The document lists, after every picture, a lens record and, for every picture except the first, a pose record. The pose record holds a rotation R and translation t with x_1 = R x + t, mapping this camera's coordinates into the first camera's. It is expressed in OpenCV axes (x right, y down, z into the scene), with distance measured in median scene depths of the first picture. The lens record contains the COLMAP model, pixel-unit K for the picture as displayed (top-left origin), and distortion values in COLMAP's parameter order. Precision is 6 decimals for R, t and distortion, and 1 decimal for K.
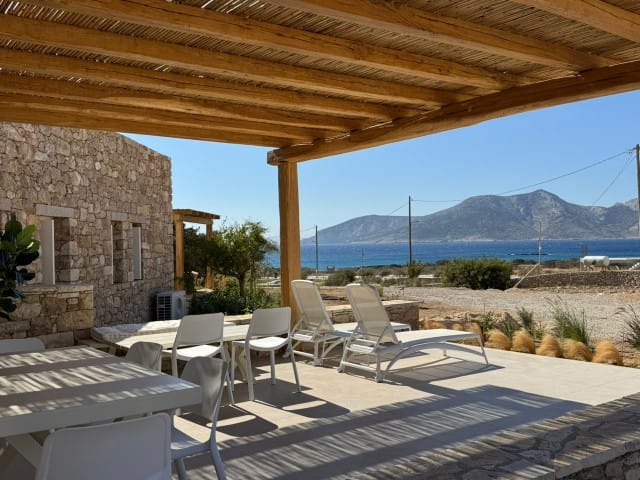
lens RADIAL K [[630.4, 0, 320.0], [0, 630.4, 240.0], [0, 0, 1]] dist [0.009040, 0.004752]
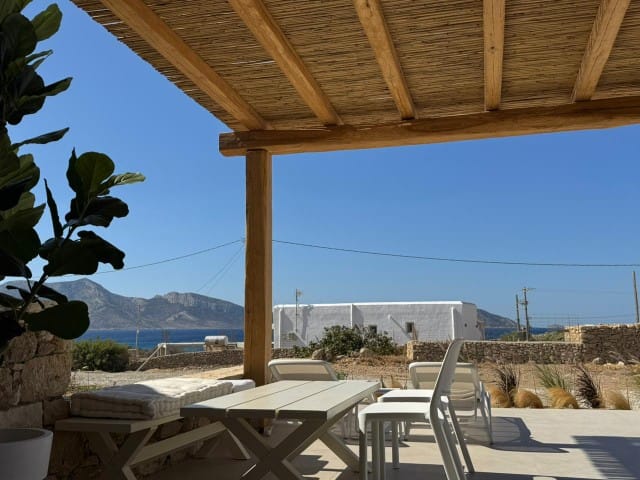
lens RADIAL K [[630.4, 0, 320.0], [0, 630.4, 240.0], [0, 0, 1]] dist [0.009040, 0.004752]
pose [[0.751893, 0.098694, 0.651856, -0.112858], [-0.002977, 0.989230, -0.146340, 0.019751], [-0.659278, 0.108092, 0.744089, 0.107052]]
